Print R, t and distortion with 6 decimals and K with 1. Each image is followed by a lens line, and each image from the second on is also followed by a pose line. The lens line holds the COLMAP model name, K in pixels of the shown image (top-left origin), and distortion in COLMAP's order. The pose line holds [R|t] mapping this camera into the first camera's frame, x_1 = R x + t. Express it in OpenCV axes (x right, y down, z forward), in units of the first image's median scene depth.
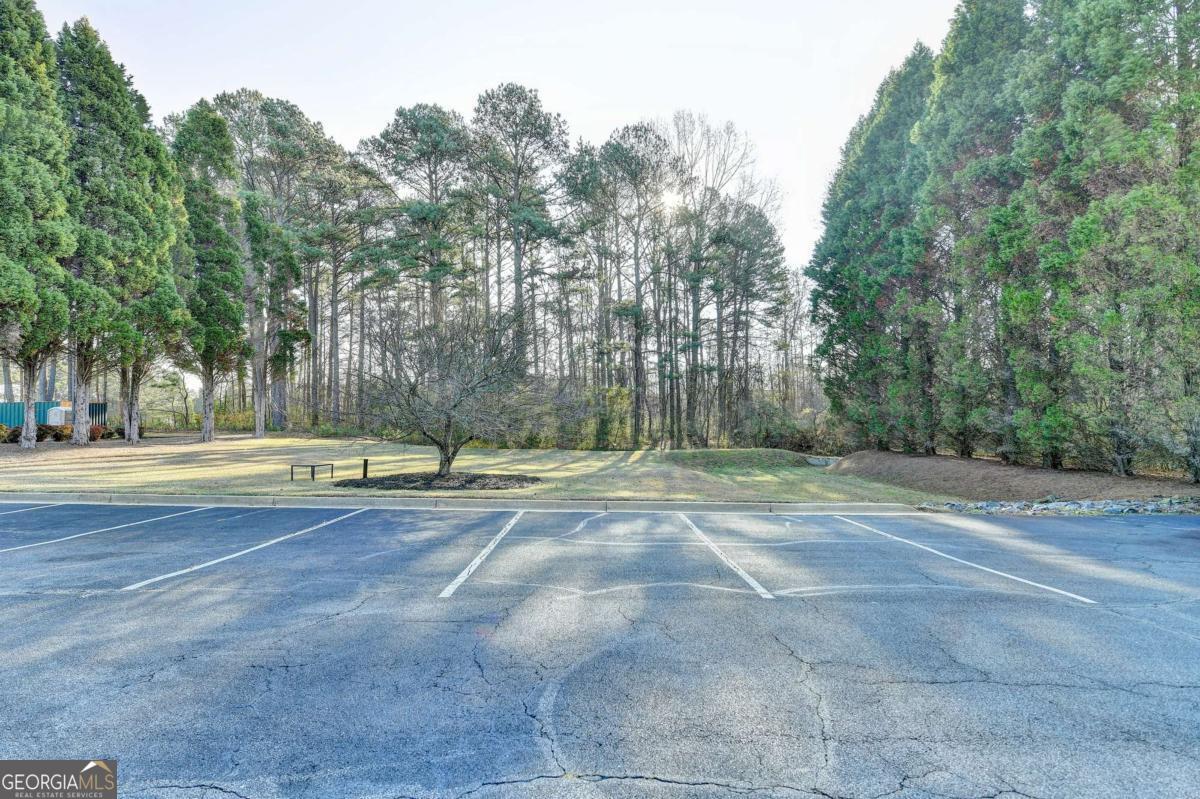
lens RADIAL K [[621.3, 0, 600.0], [0, 621.3, 399.5], [0, 0, 1]] dist [-0.052758, 0.000569]
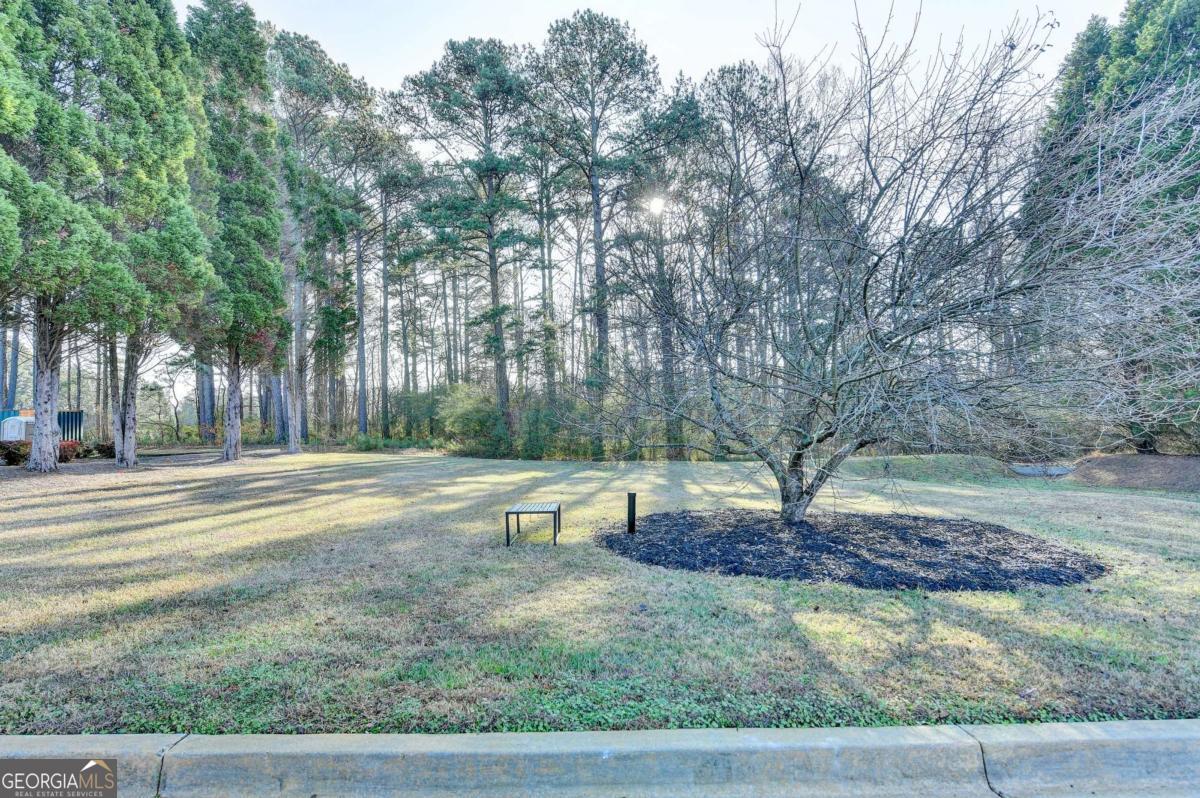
lens RADIAL K [[635.0, 0, 600.0], [0, 635.0, 399.0], [0, 0, 1]] dist [-0.039297, -0.000416]
pose [[0.999756, -0.016714, 0.014461, -0.274636], [0.016893, 0.999781, -0.012349, 0.017890], [-0.014251, 0.012590, 0.999819, 0.322092]]
